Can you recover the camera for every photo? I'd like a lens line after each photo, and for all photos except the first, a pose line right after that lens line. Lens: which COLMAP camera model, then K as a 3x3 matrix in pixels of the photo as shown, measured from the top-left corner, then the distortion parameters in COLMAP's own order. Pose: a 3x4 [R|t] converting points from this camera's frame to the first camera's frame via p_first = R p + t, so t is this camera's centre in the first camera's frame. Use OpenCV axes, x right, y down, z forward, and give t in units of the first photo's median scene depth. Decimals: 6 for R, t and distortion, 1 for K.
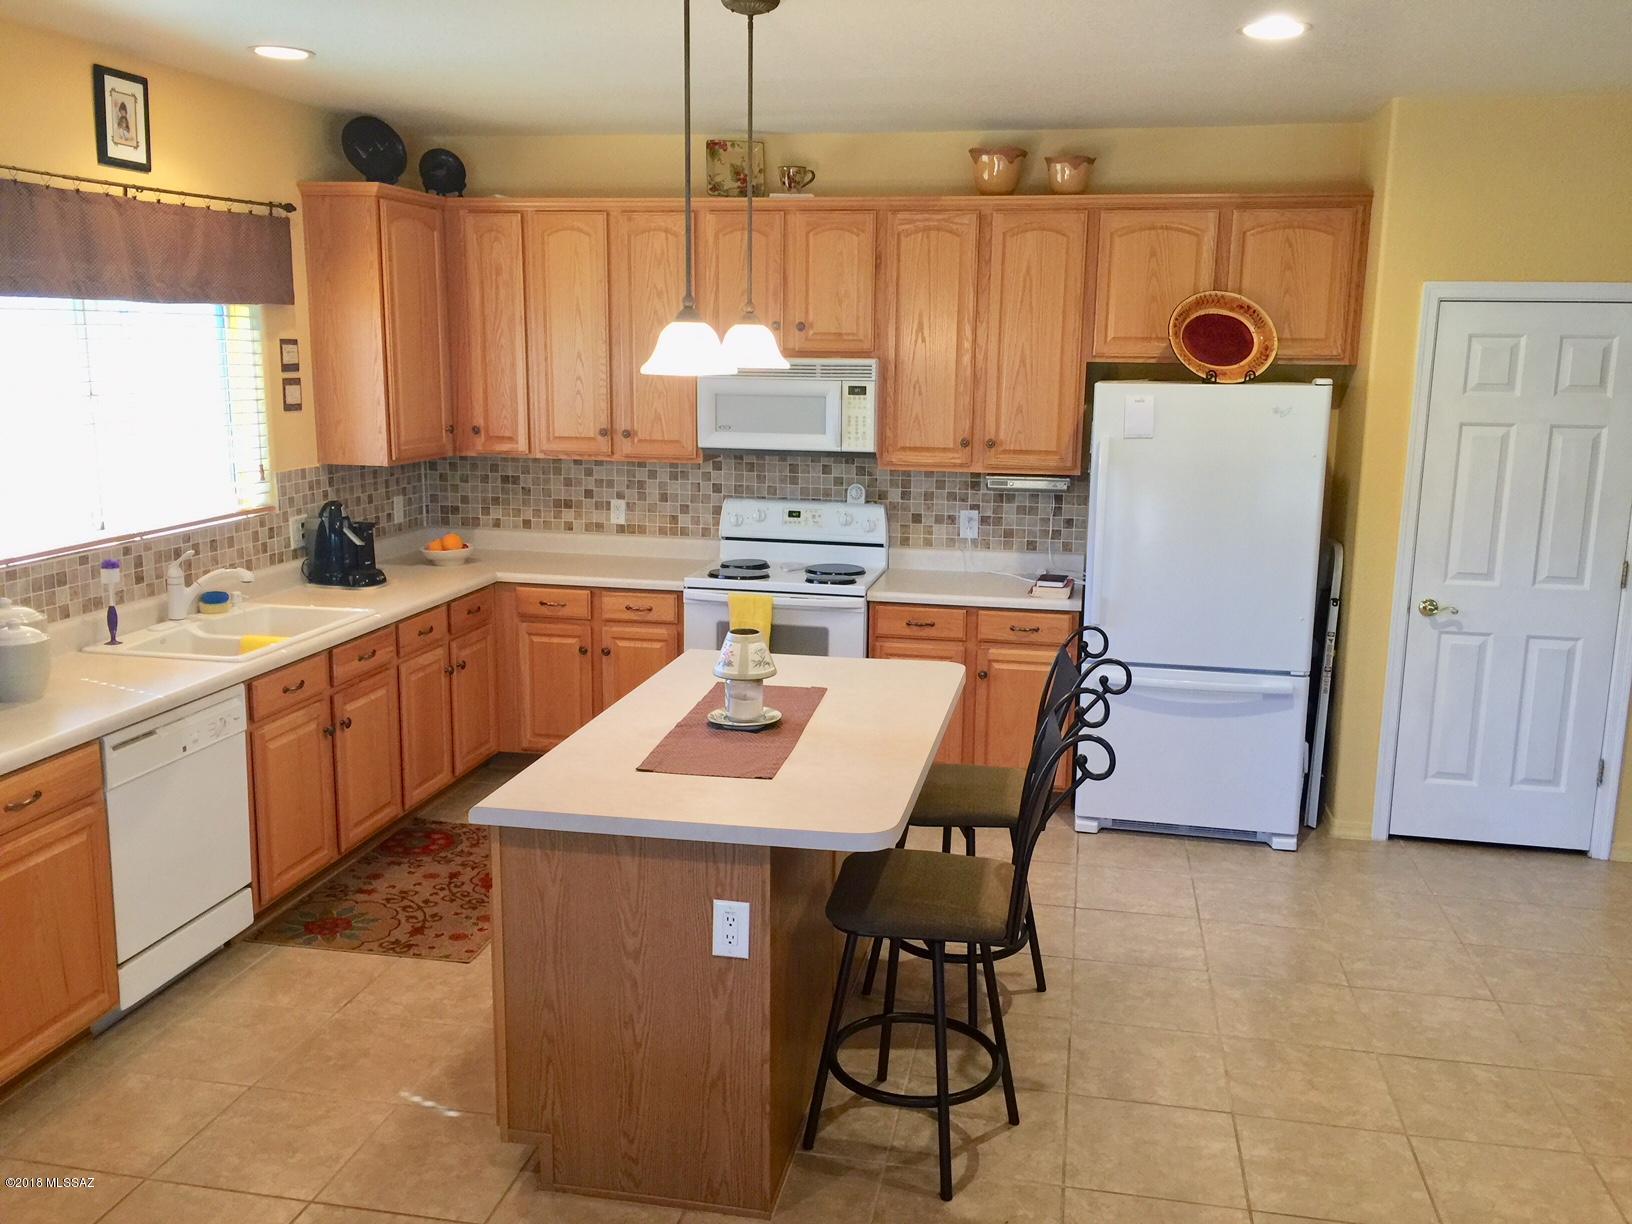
lens RADIAL K [[1398.6, 0, 824.4], [0, 1398.6, 594.7], [0, 0, 1]] dist [0.083030, -0.115289]
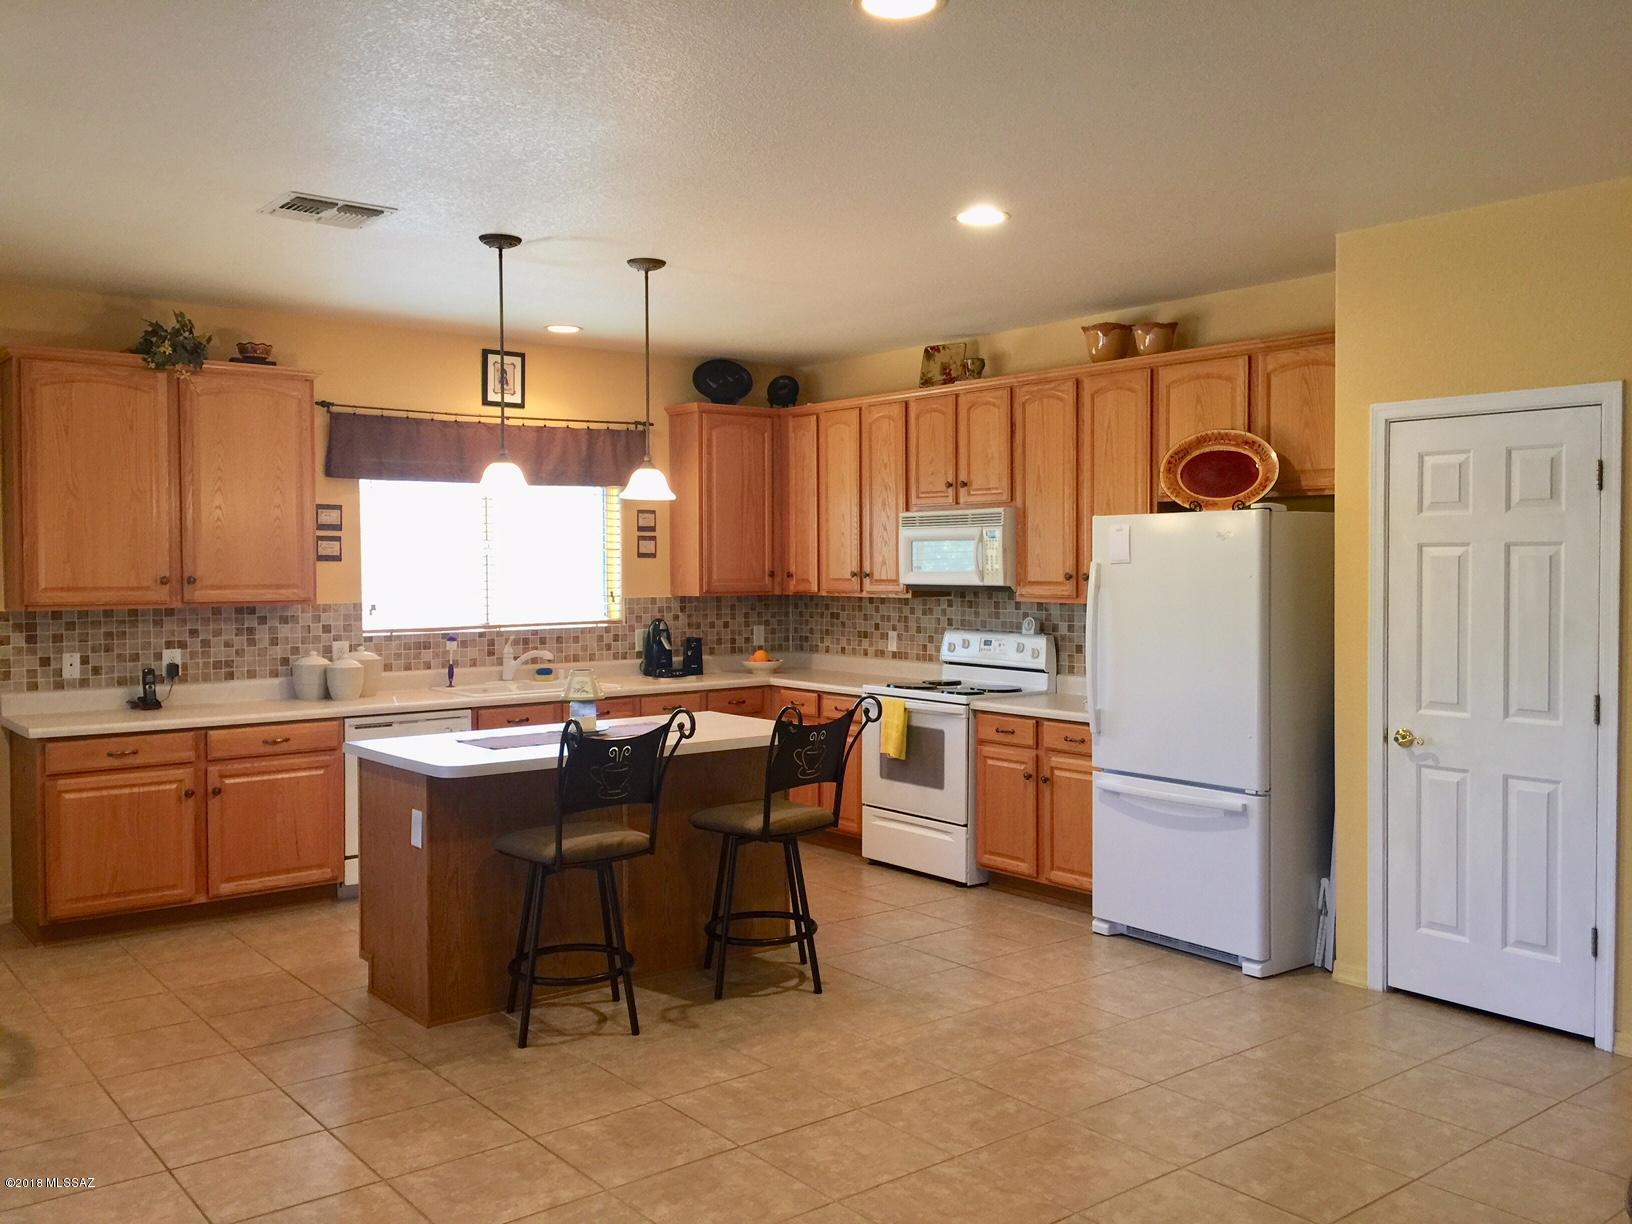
lens RADIAL K [[1398.6, 0, 823.2], [0, 1398.6, 591.8], [0, 0, 1]] dist [0.083030, -0.115289]
pose [[0.762490, -0.001393, -0.646998, 0.722474], [-0.101625, 0.987327, -0.121892, 0.065559], [0.638968, 0.158693, 0.752686, 0.023207]]
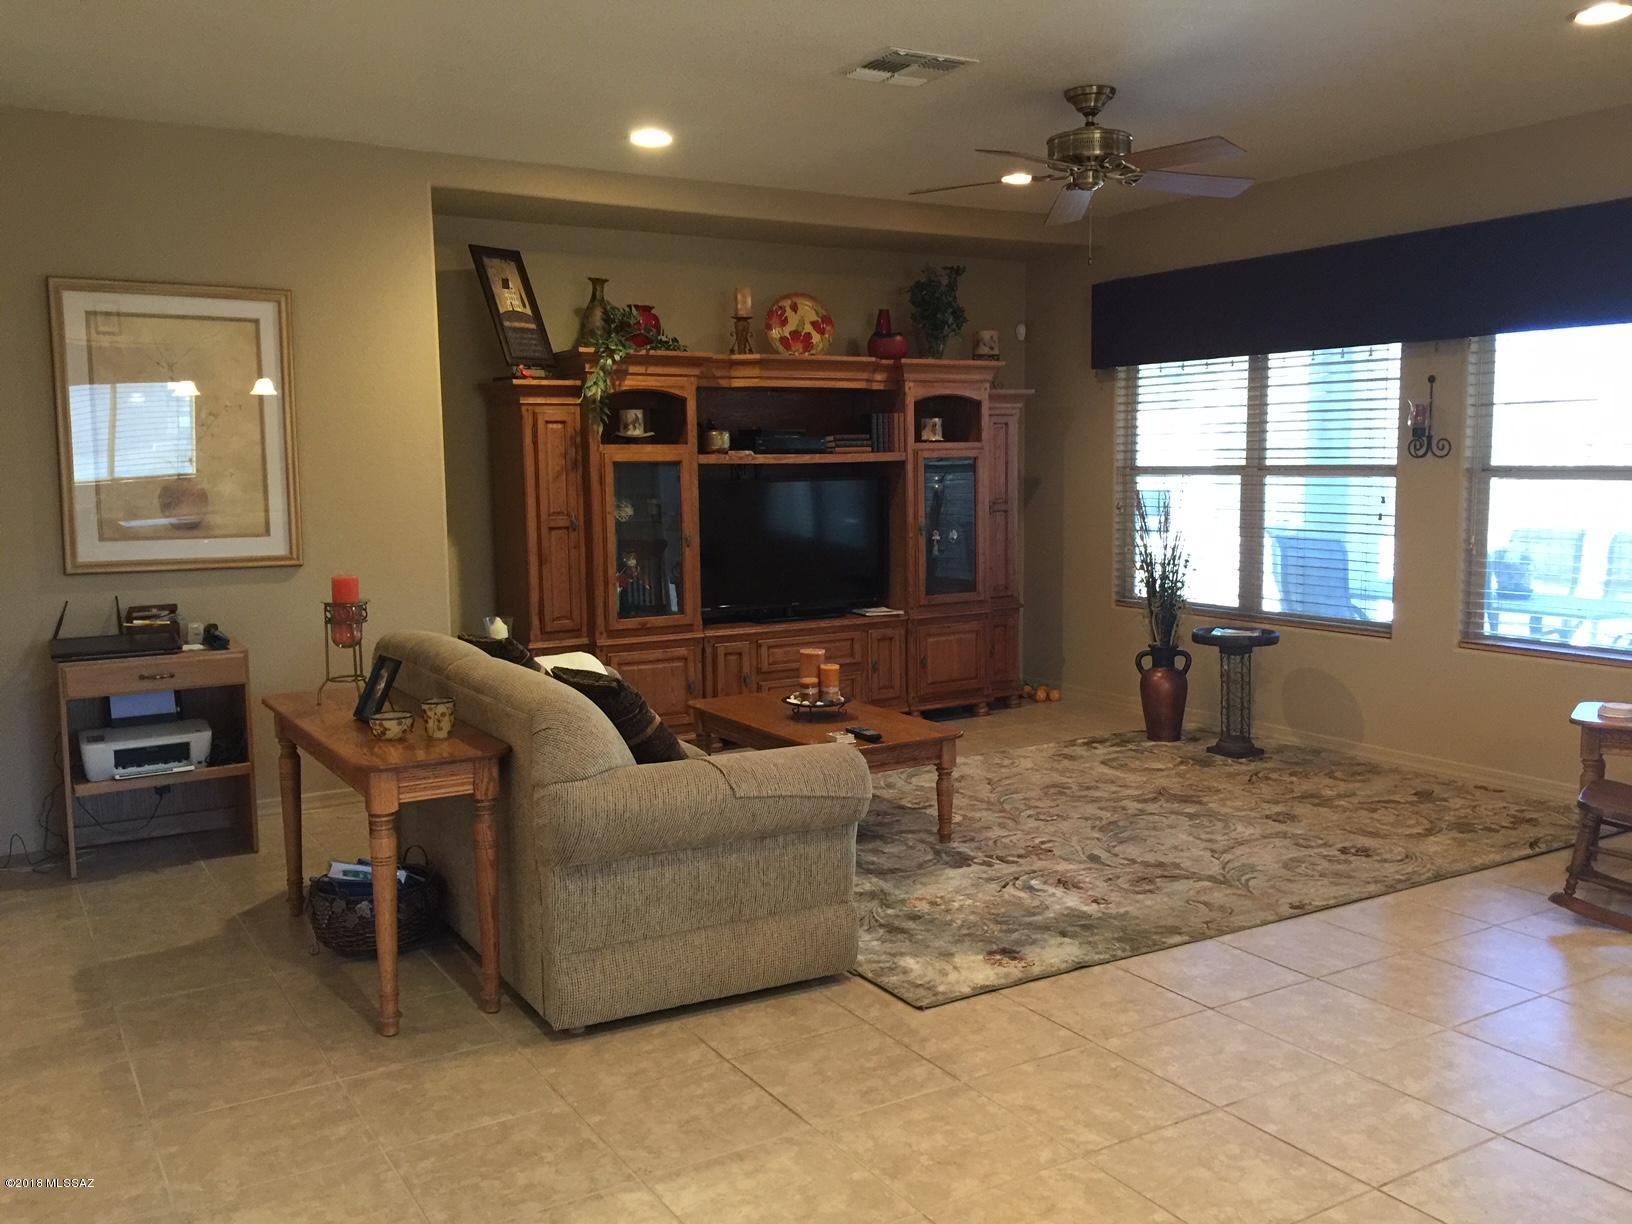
lens RADIAL K [[1398.6, 0, 825.4], [0, 1398.6, 607.6], [0, 0, 1]] dist [0.083030, -0.115289]
pose [[-0.677944, -0.083164, 0.730394, 0.021666], [0.133142, 0.963257, 0.233259, -0.095374], [-0.722956, 0.255383, -0.641962, 0.980994]]
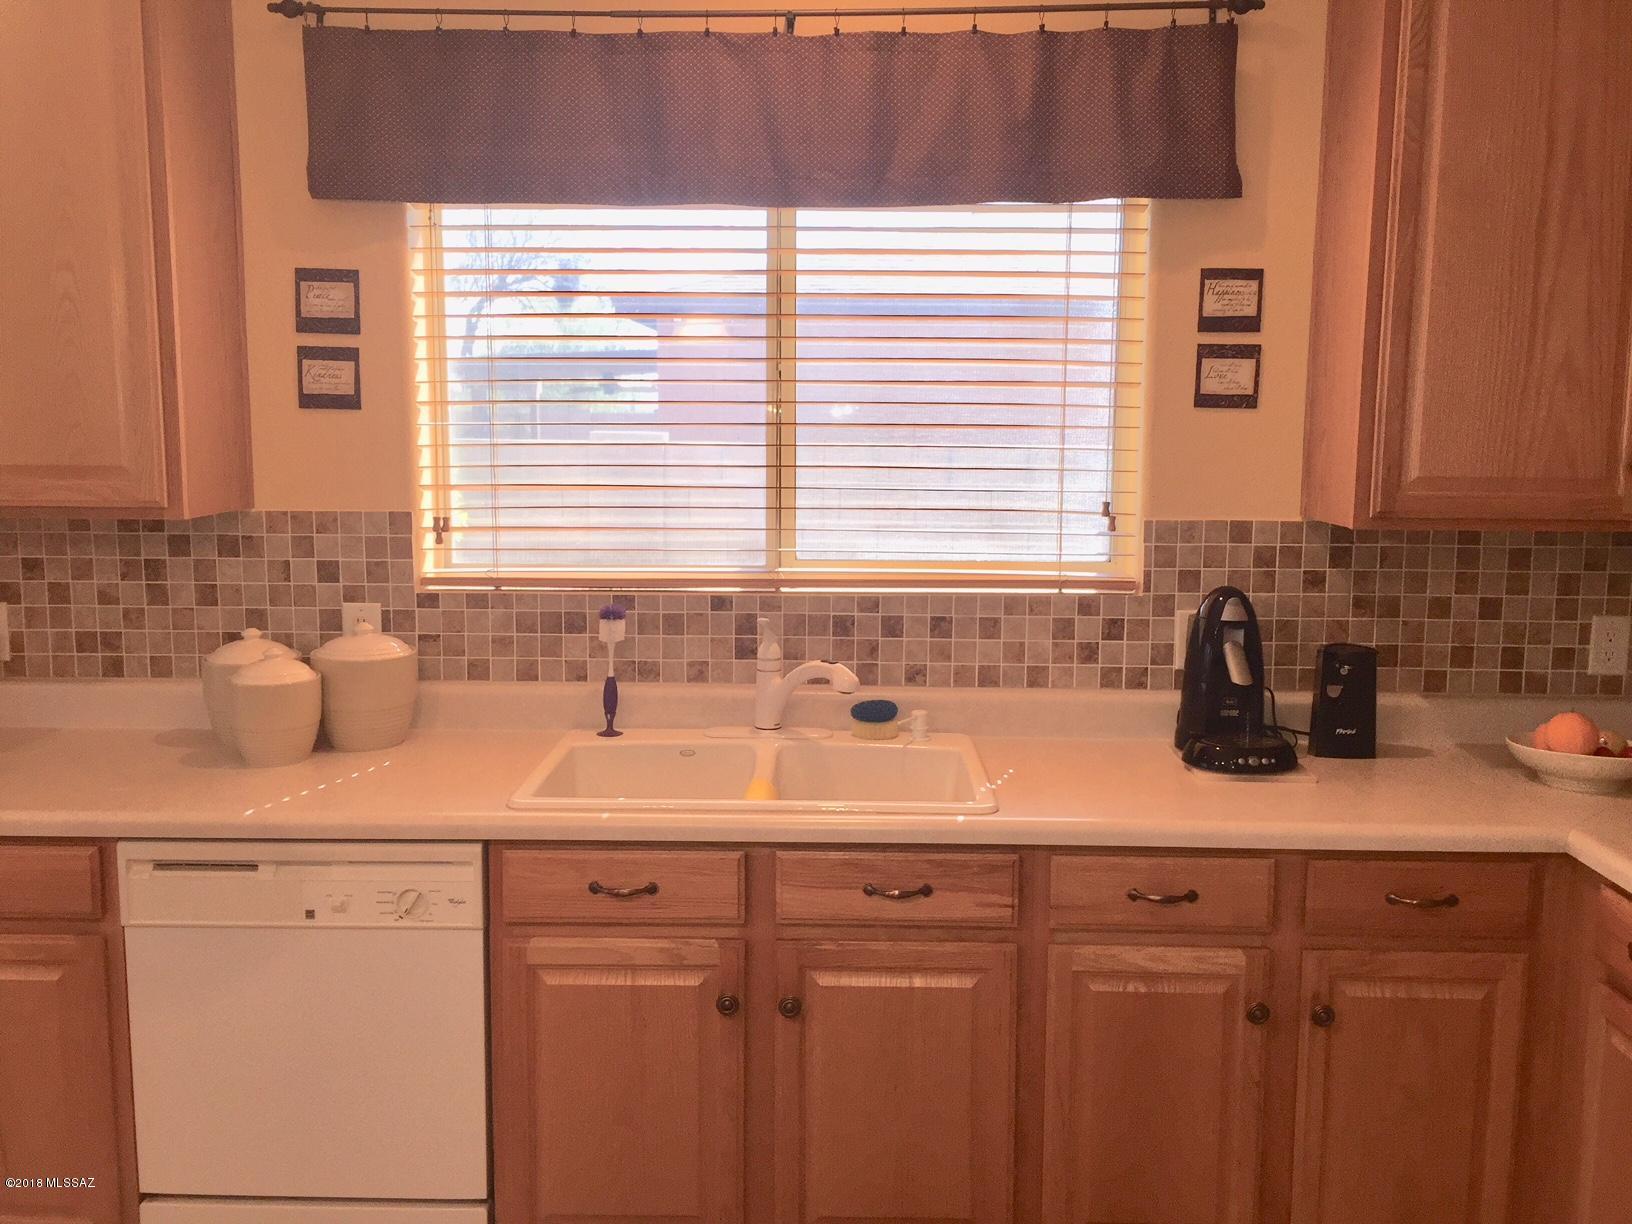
lens RADIAL K [[1398.6, 0, 824.5], [0, 1398.6, 585.0], [0, 0, 1]] dist [0.083030, -0.115289]
pose [[0.174059, 0.111283, -0.978427, 0.112175], [-0.179604, 0.980516, 0.079570, -0.082699], [0.968218, 0.161879, 0.190654, 0.783104]]
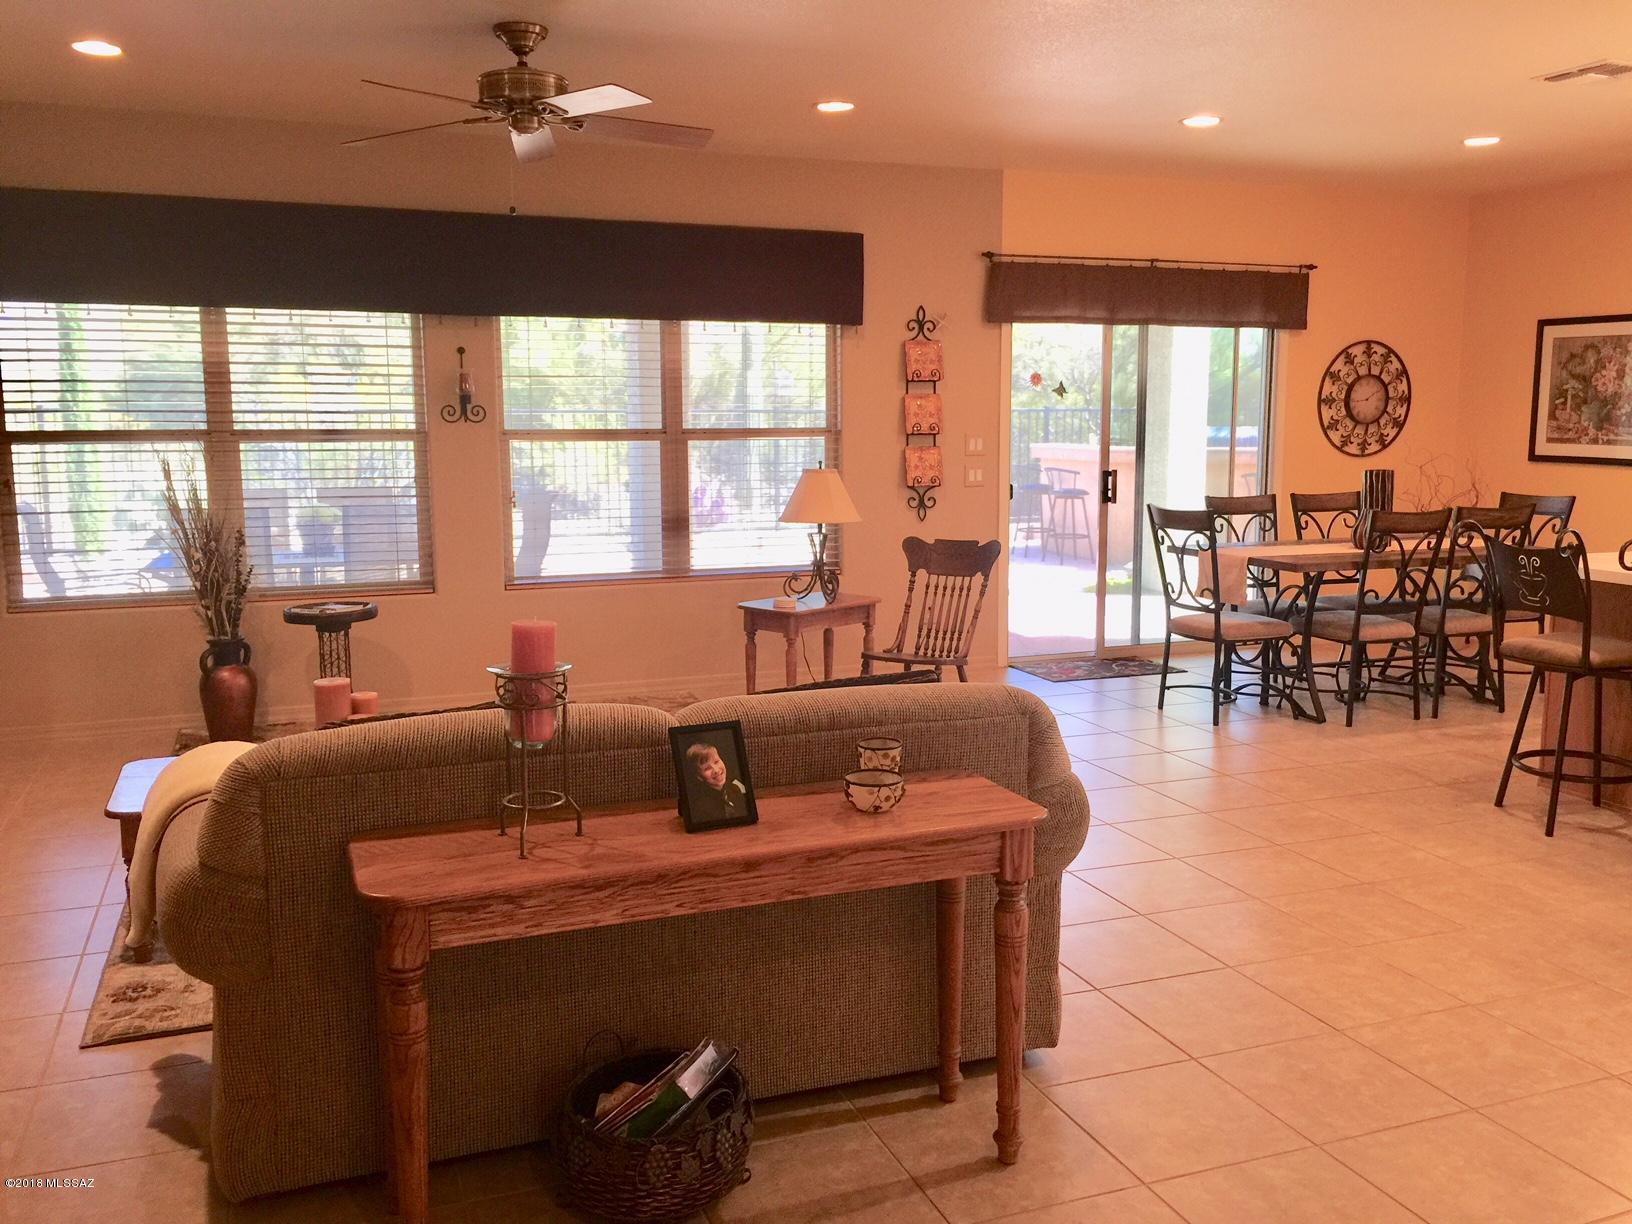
lens RADIAL K [[1398.6, 0, 816.2], [0, 1398.6, 598.7], [0, 0, 1]] dist [0.083030, -0.115289]
pose [[-0.849824, 0.059702, -0.523675, 0.942509], [-0.102389, 0.955936, 0.275141, -0.106740], [0.517026, 0.287440, -0.806265, 1.076138]]
